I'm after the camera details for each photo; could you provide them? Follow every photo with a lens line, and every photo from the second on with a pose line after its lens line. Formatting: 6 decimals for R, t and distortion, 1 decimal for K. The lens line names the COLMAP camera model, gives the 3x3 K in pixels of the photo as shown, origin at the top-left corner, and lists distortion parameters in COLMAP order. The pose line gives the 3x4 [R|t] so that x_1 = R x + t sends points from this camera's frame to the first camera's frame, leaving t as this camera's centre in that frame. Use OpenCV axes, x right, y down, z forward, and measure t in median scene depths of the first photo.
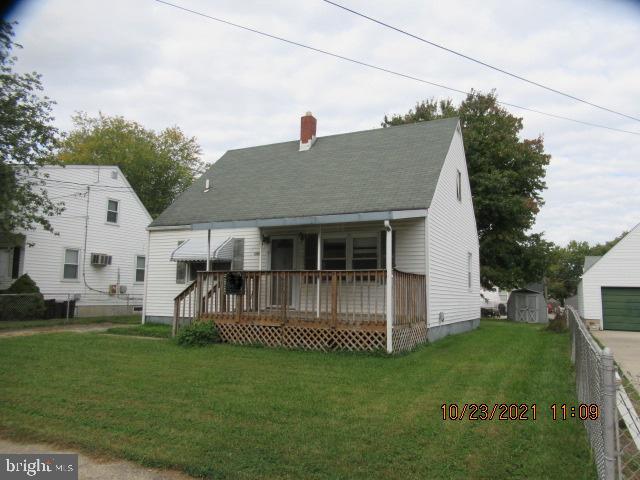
lens RADIAL K [[513.2, 0, 343.7], [0, 513.2, 240.1], [0, 0, 1]] dist [-0.040576, 0.112900]
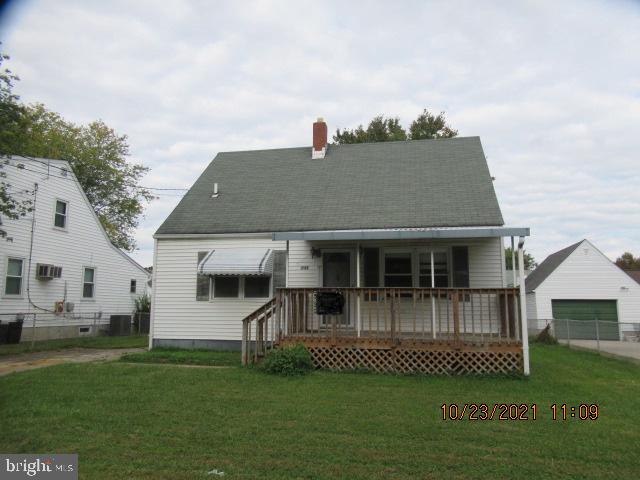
lens RADIAL K [[513.2, 0, 343.7], [0, 513.2, 240.1], [0, 0, 1]] dist [-0.040576, 0.112900]
pose [[0.967570, 0.029655, 0.250855, -0.337321], [-0.022330, 0.999238, -0.031998, 0.004855], [-0.251613, 0.025358, 0.967496, 0.106962]]
